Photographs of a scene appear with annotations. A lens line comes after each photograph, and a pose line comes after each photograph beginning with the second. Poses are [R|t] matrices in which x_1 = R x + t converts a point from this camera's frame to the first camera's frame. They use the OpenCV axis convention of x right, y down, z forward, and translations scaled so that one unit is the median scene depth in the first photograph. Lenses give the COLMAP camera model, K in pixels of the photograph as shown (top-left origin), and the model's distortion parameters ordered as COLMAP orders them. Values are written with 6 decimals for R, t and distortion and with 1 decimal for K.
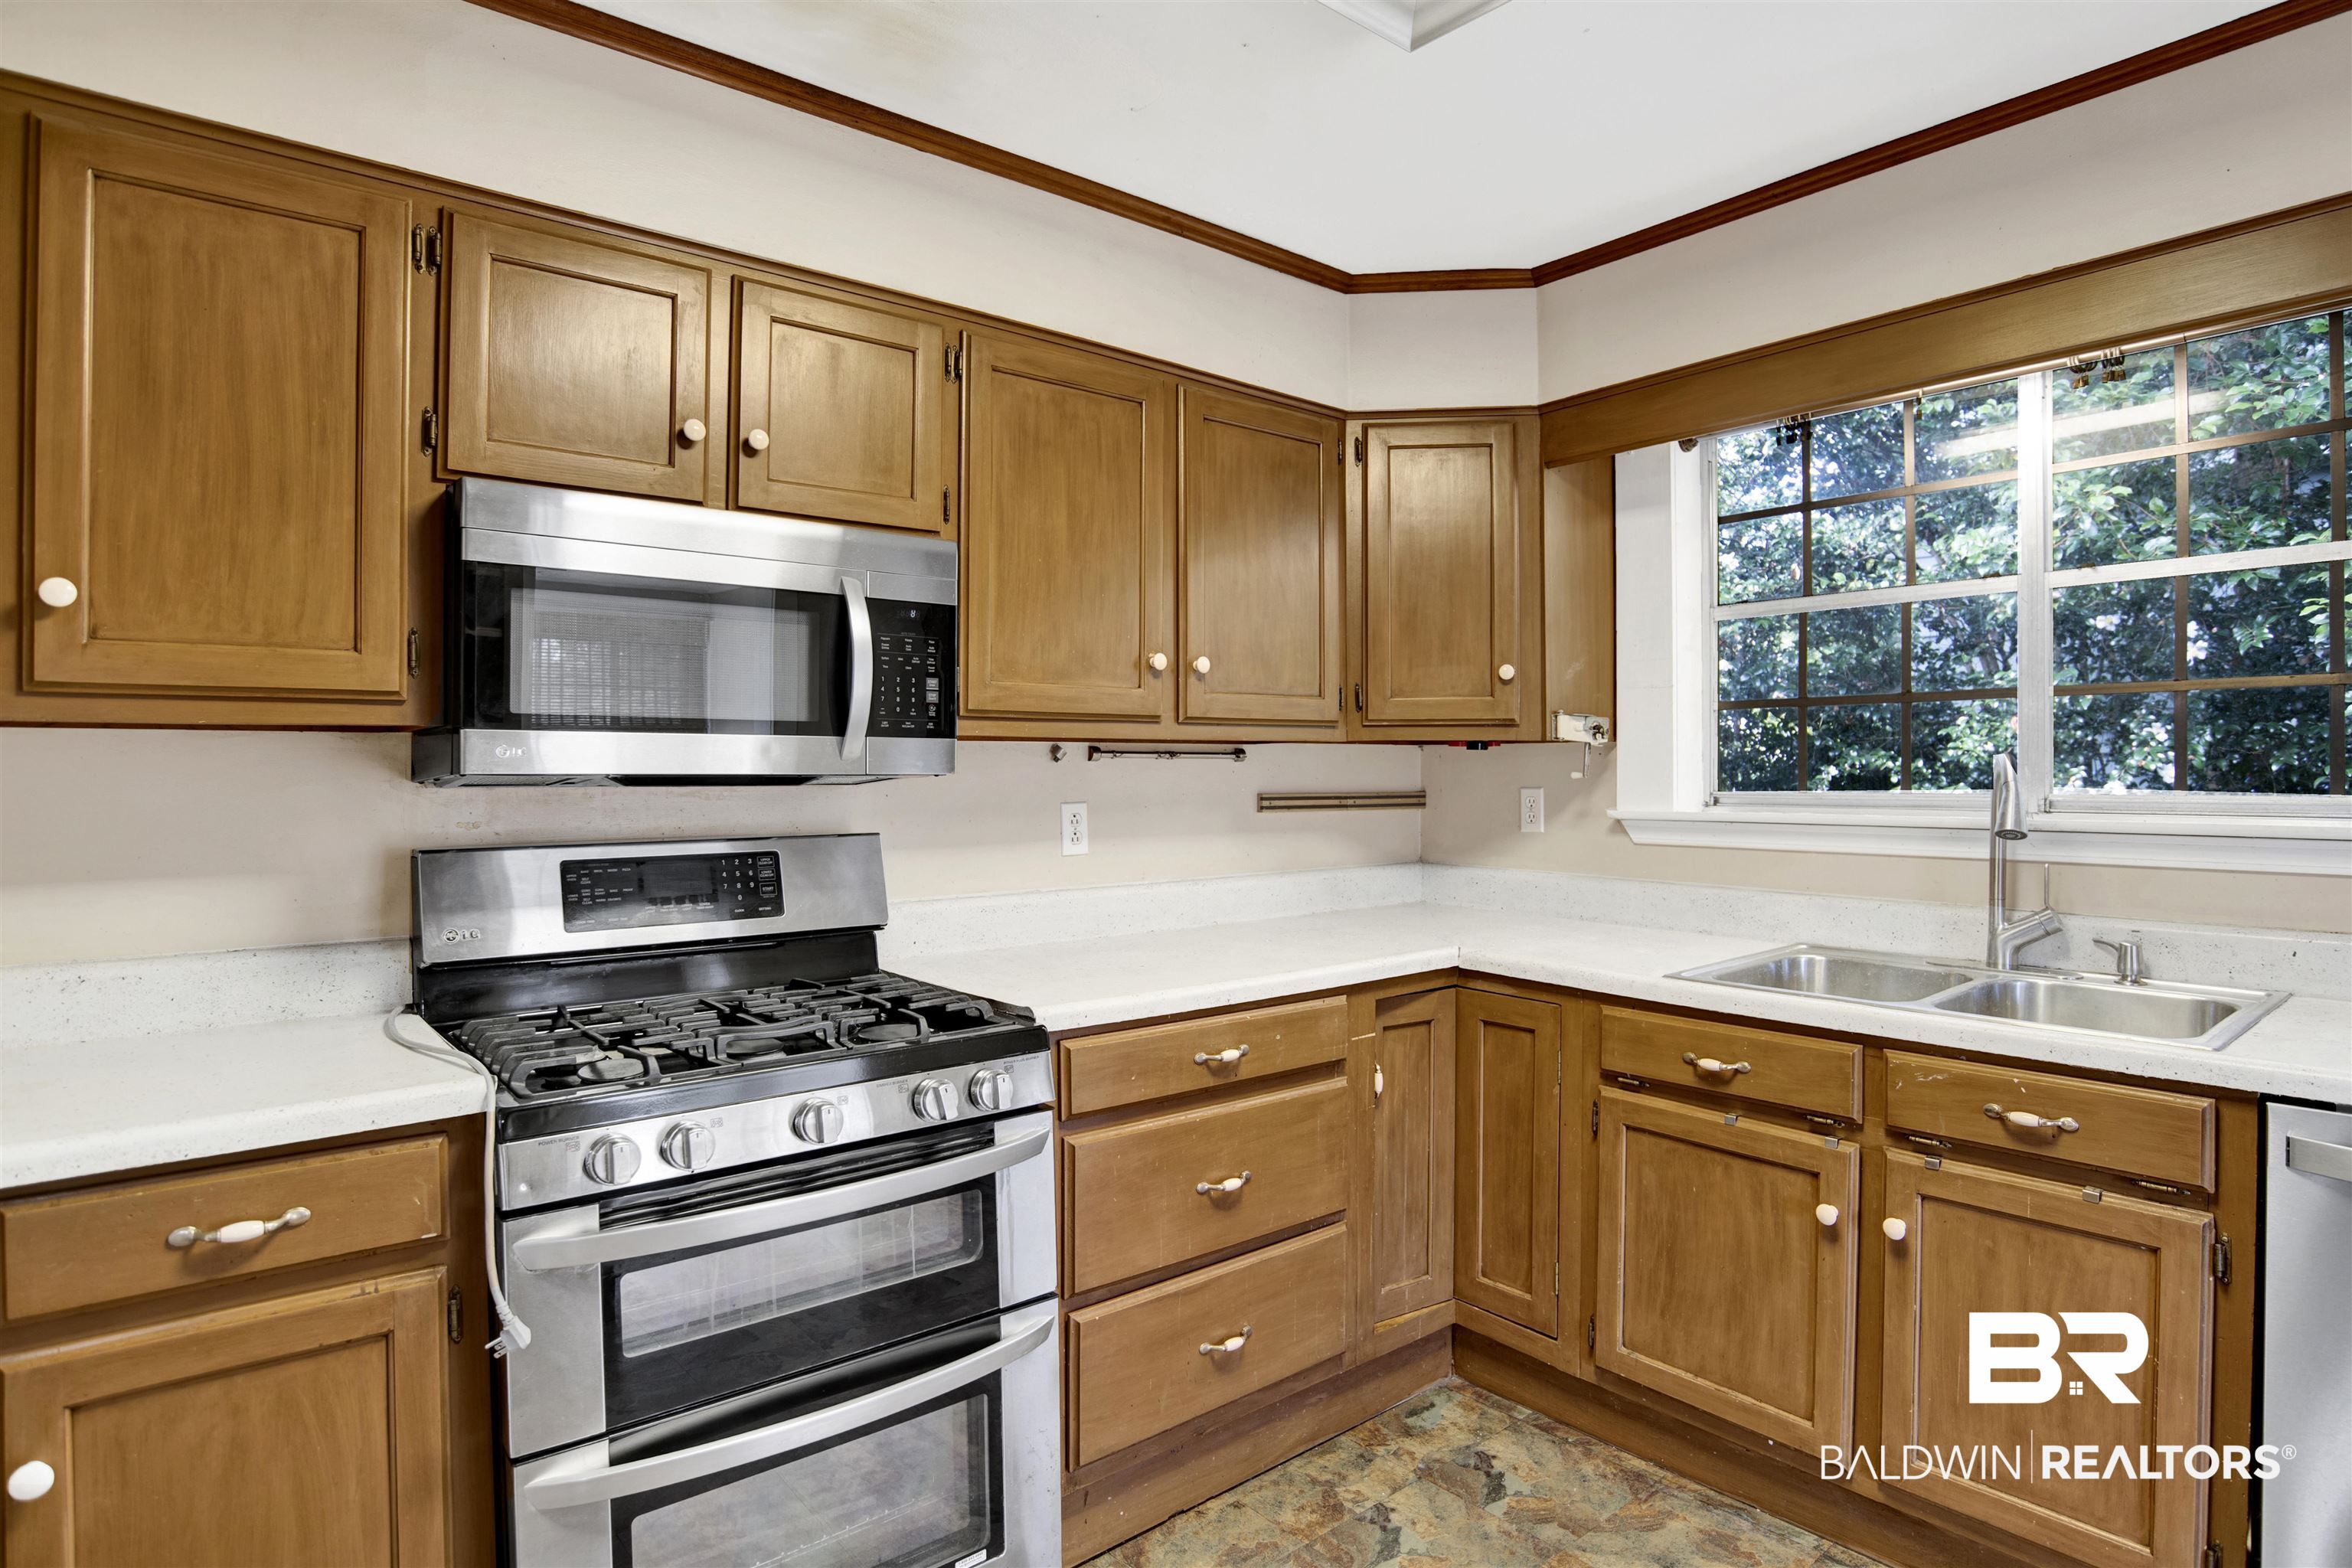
lens RADIAL K [[1236.3, 0, 1176.0], [0, 1236.3, 784.0], [0, 0, 1]] dist [-0.073937, 0.028674]
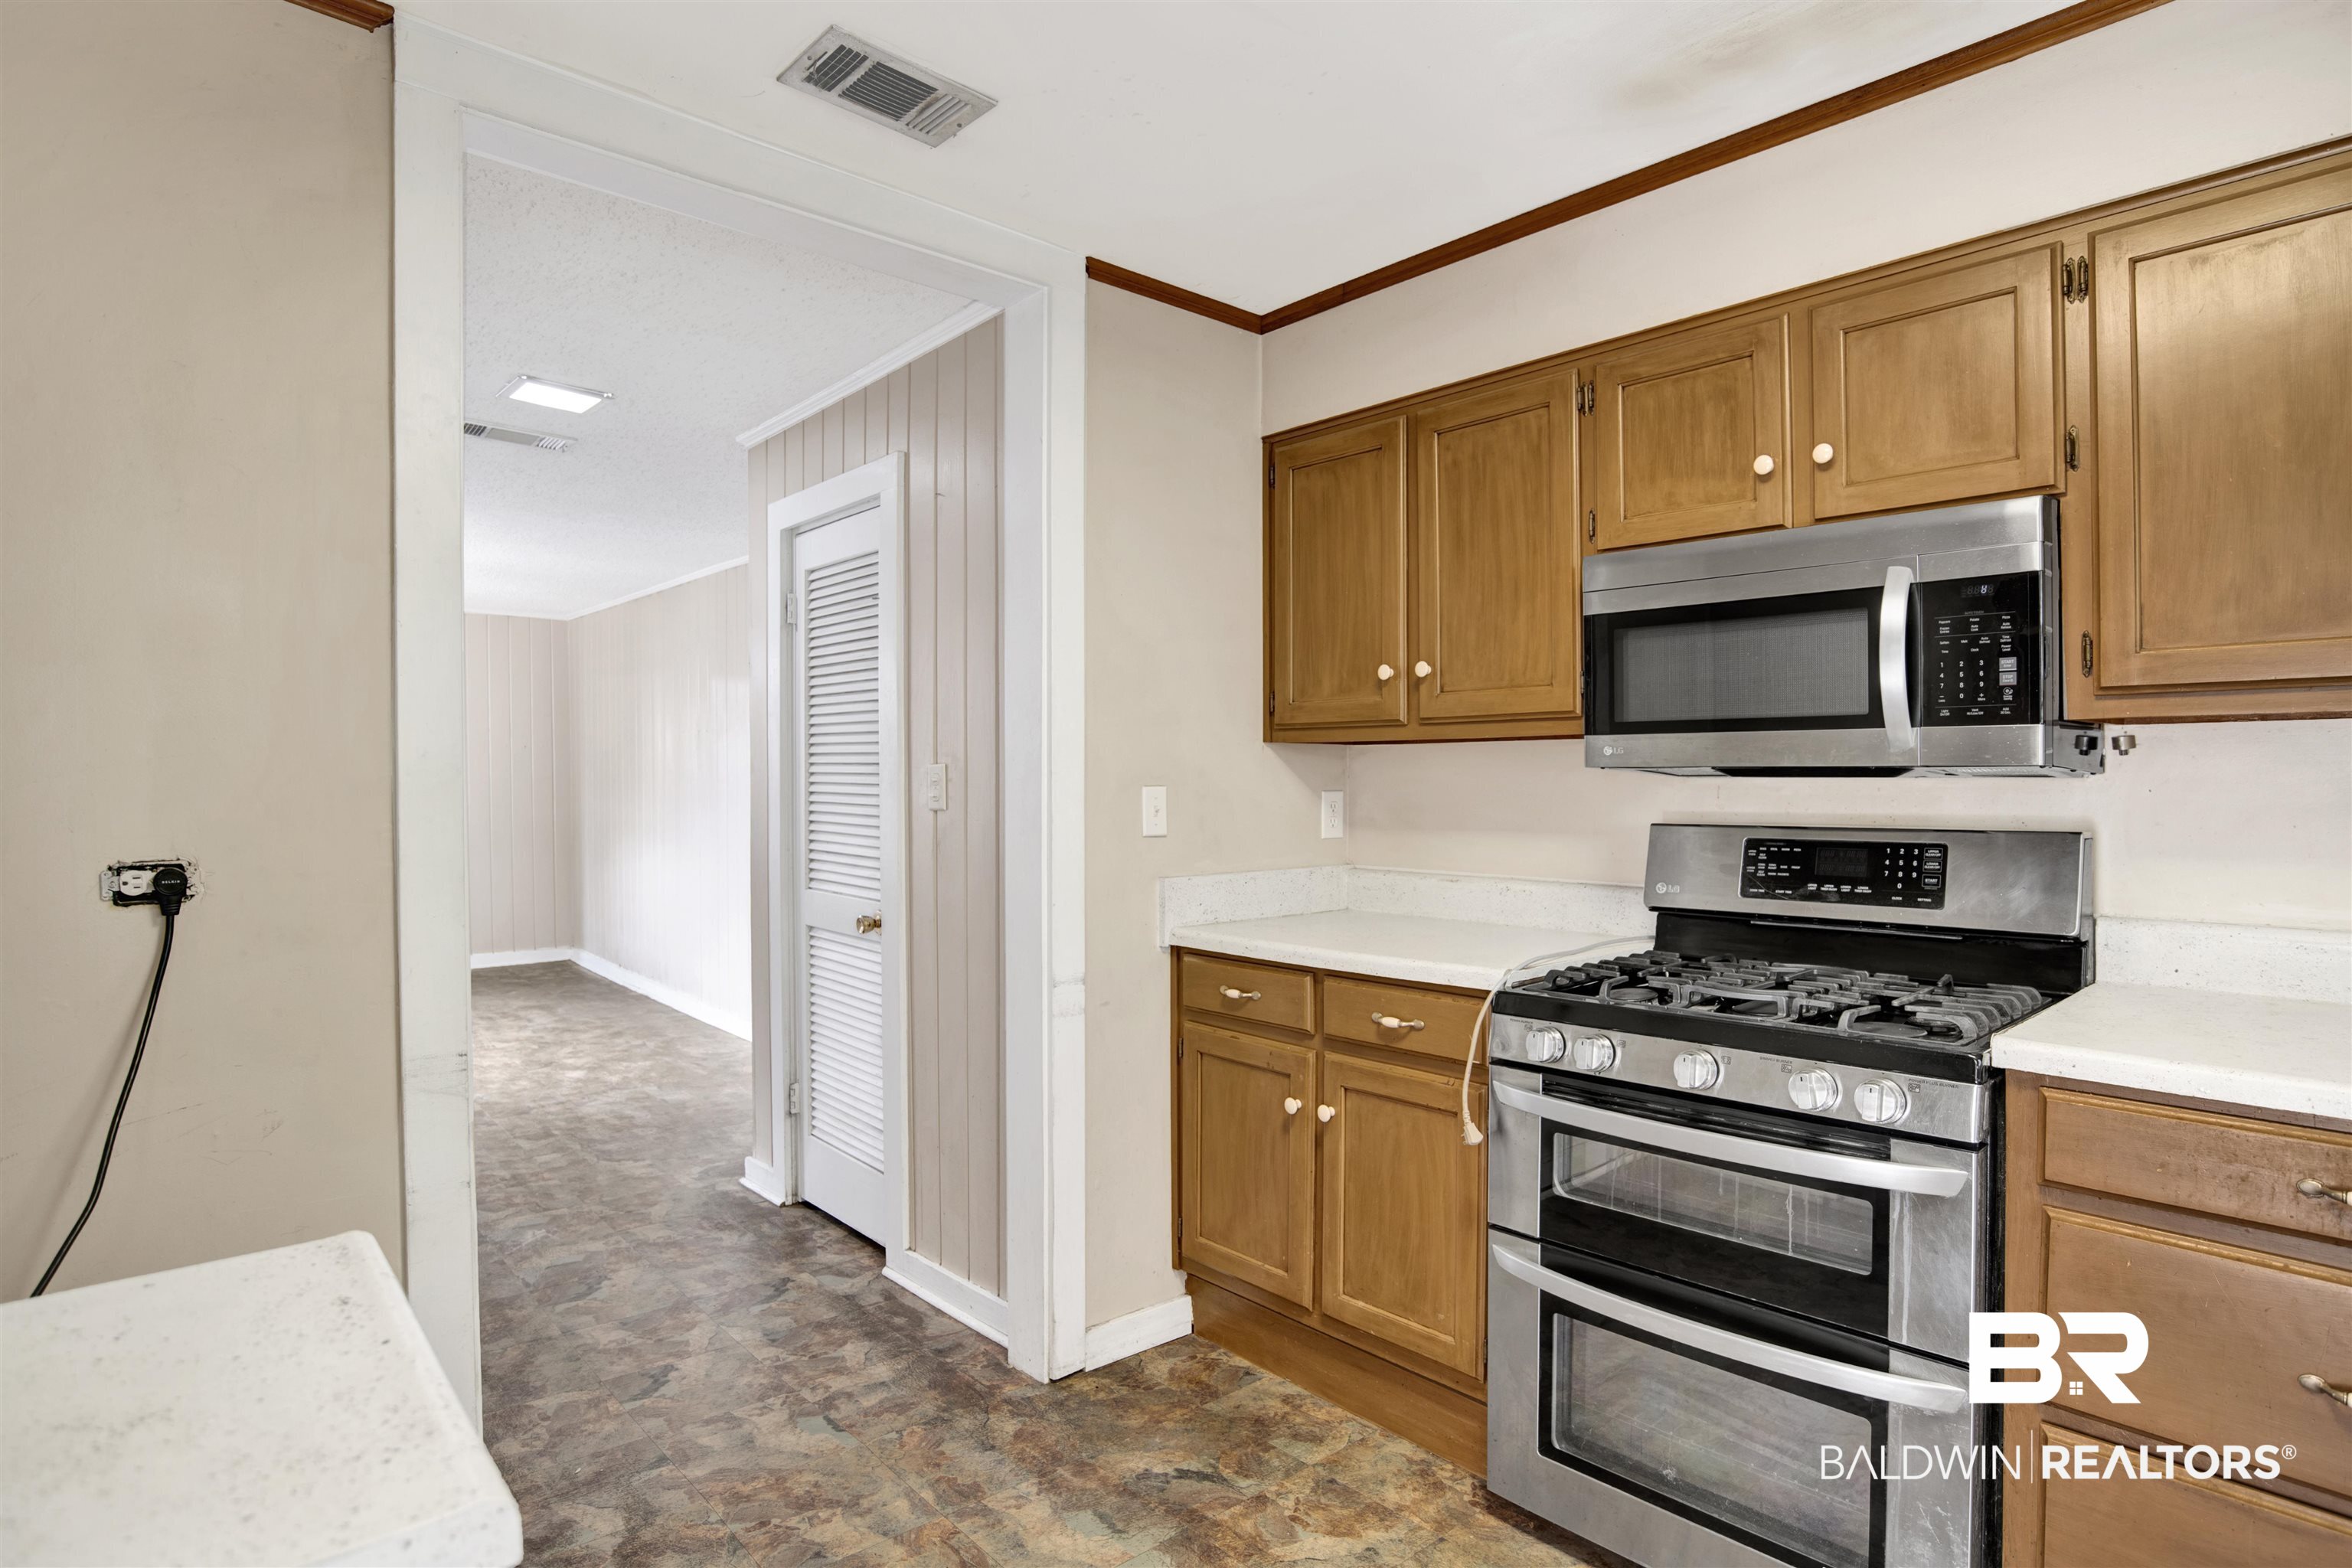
lens RADIAL K [[1236.3, 0, 1176.0], [0, 1236.3, 784.0], [0, 0, 1]] dist [-0.073937, 0.028674]
pose [[0.042442, 0.011148, -0.999037, 0.589823], [-0.001162, 0.999938, 0.011109, -0.003053], [0.999098, 0.000690, 0.042452, 0.330361]]
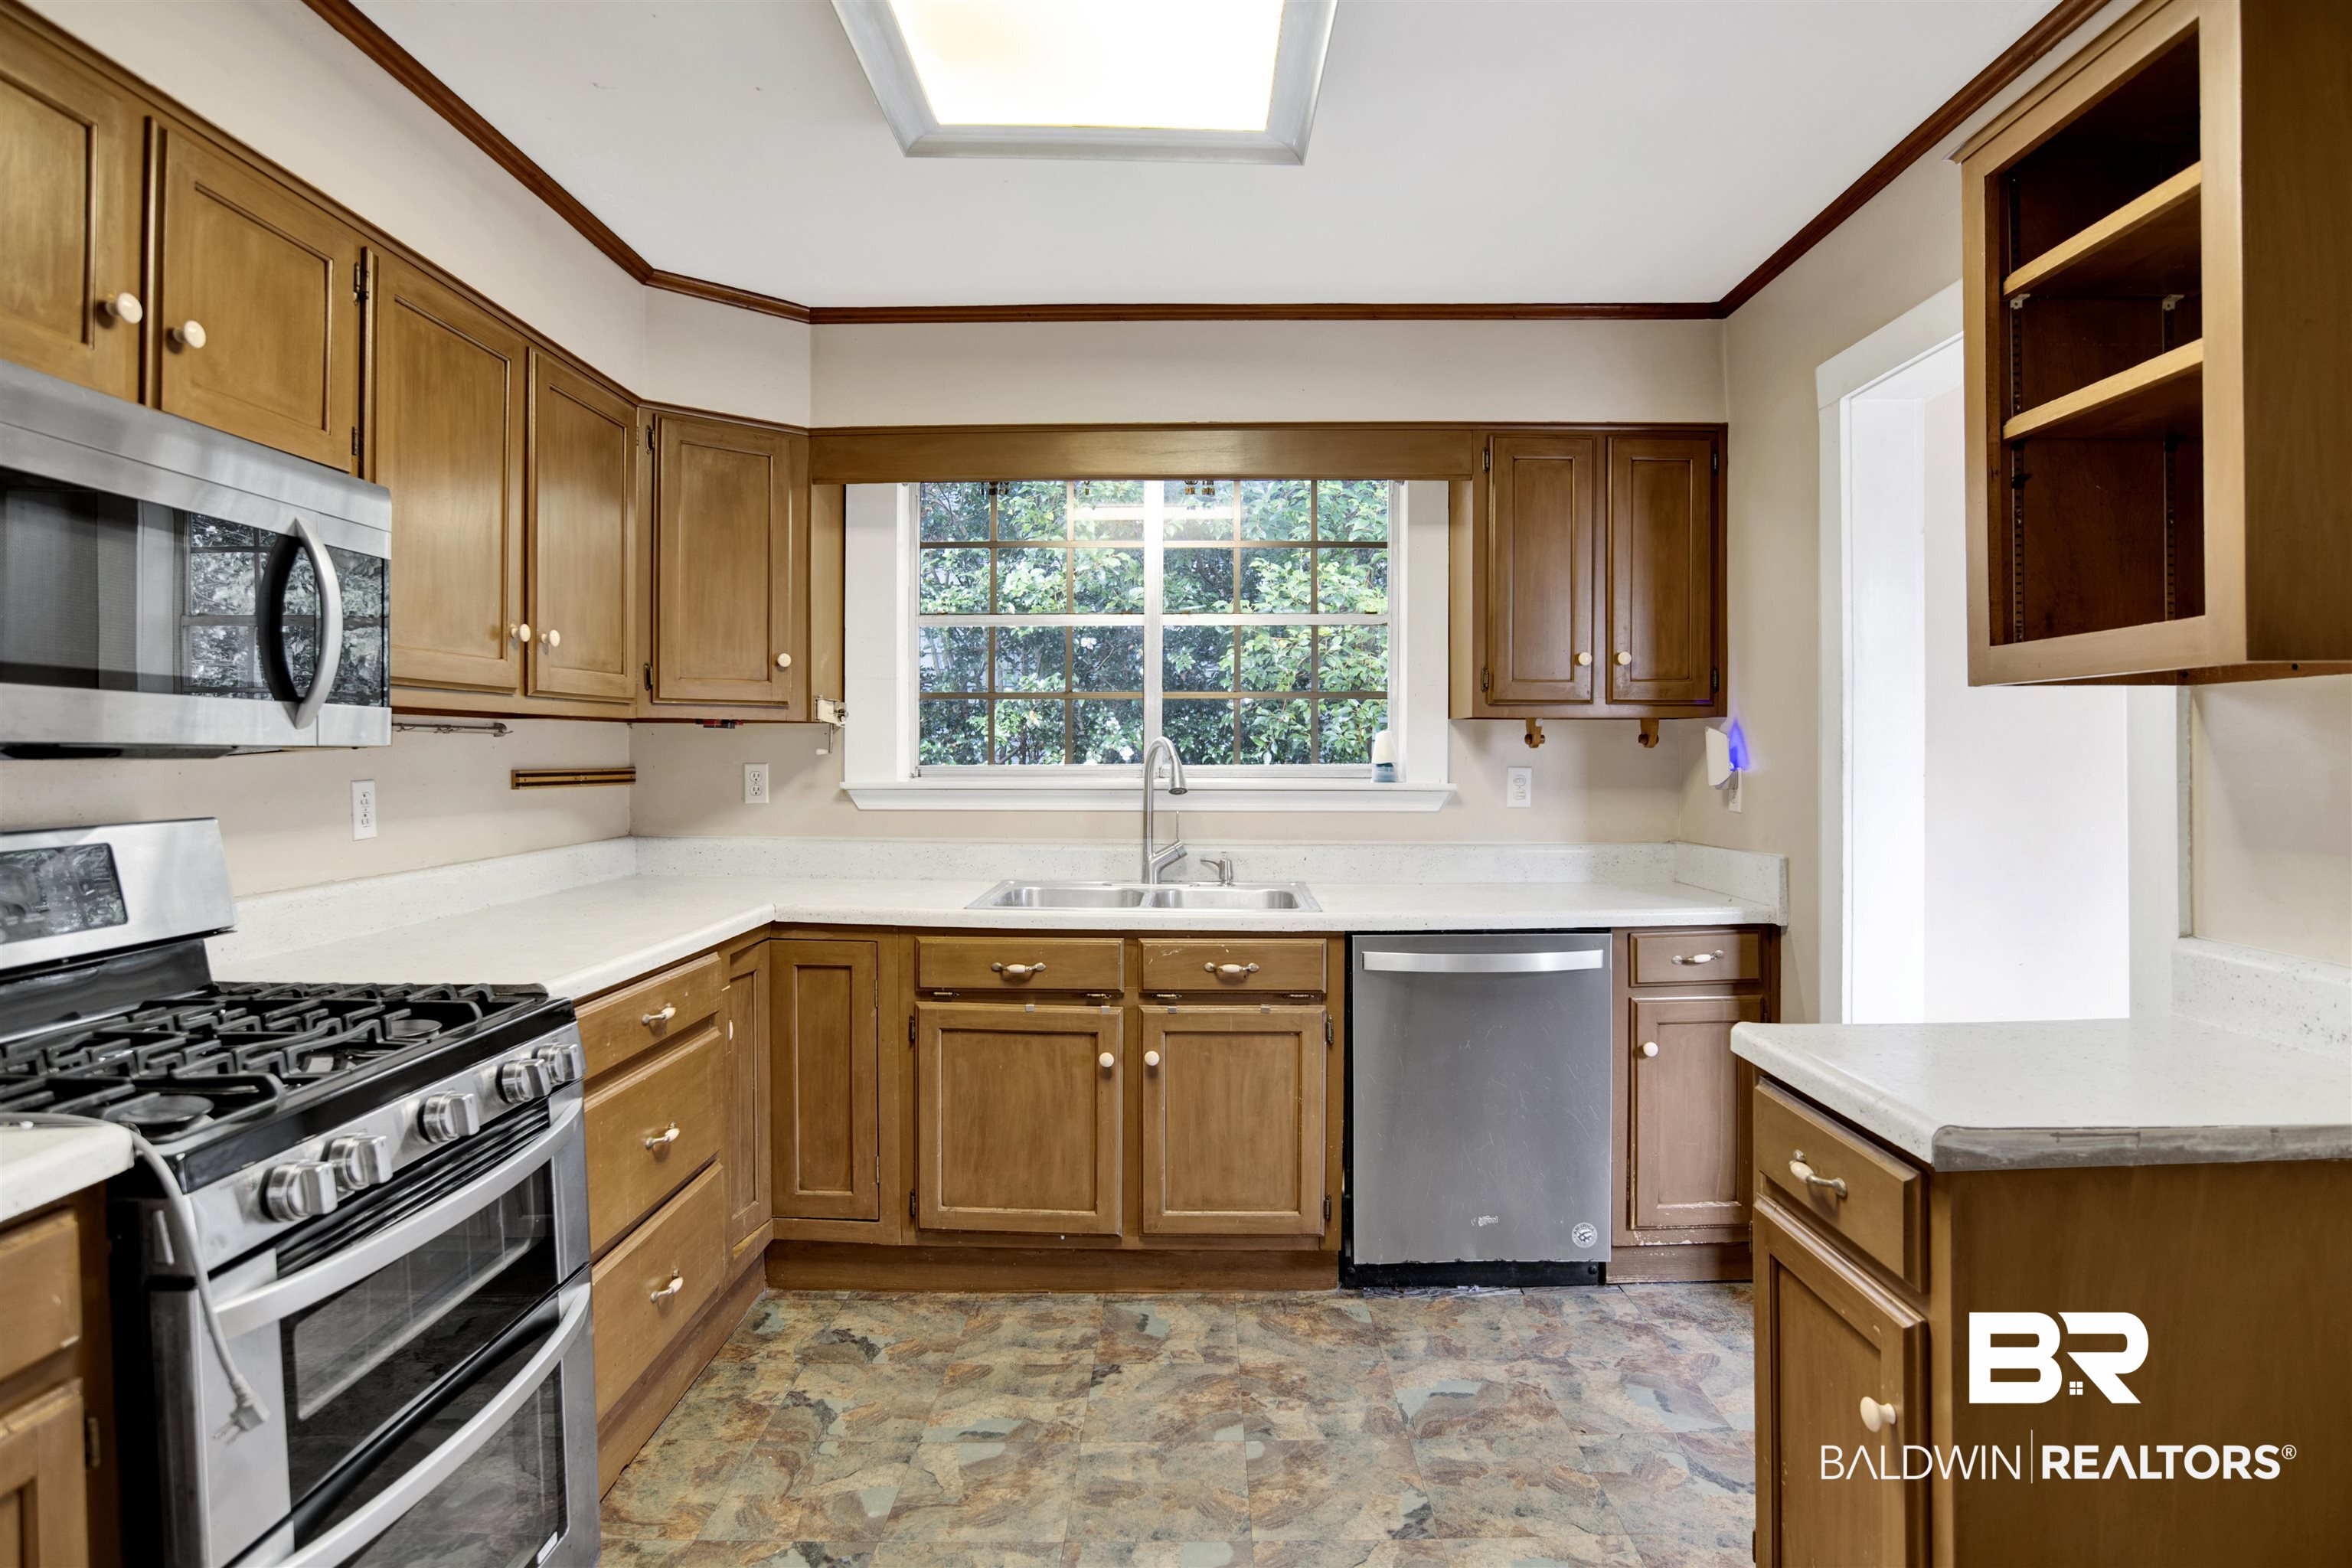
lens RADIAL K [[1251.3, 0, 1132.6], [0, 1251.3, 786.9], [0, 0, 1]] dist [-0.064135, 0.031450]
pose [[0.673734, -0.016237, 0.738795, -0.472273], [0.003697, 0.999820, 0.018603, 0.006932], [-0.738965, -0.009802, 0.673673, -0.012406]]
